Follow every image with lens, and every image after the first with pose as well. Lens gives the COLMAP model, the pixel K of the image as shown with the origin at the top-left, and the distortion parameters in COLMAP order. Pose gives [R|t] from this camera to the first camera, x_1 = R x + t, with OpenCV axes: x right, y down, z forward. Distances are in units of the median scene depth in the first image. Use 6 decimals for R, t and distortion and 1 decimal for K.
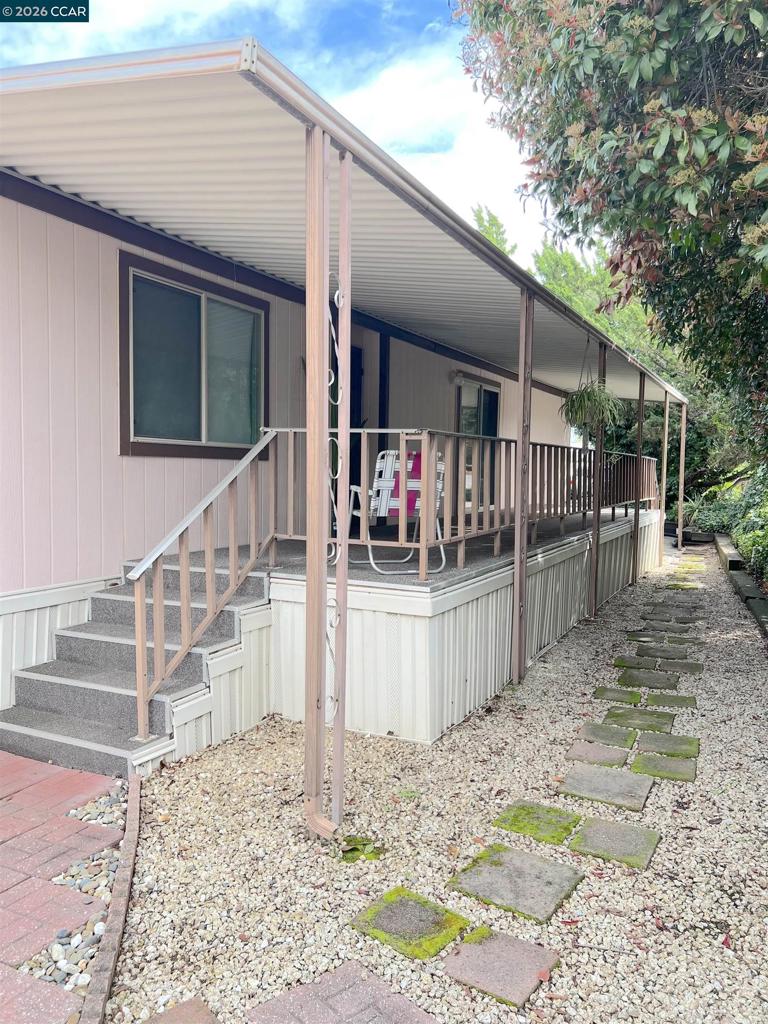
lens RADIAL K [[755.2, 0, 368.7], [0, 755.2, 510.6], [0, 0, 1]] dist [0.027433, 0.001125]
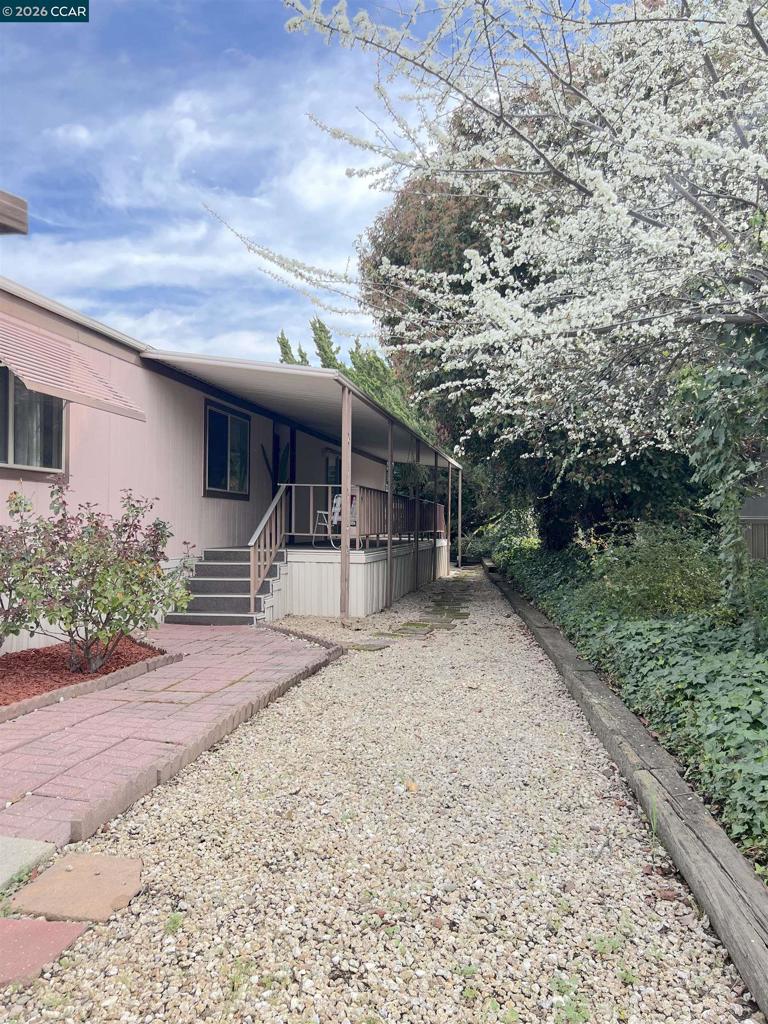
lens RADIAL K [[755.2, 0, 368.7], [0, 755.2, 510.6], [0, 0, 1]] dist [0.027433, 0.001125]
pose [[0.963482, 0.000852, 0.267772, -0.185789], [0.018256, 0.997459, -0.068860, 0.047107], [-0.267151, 0.071234, 0.961018, -0.447170]]
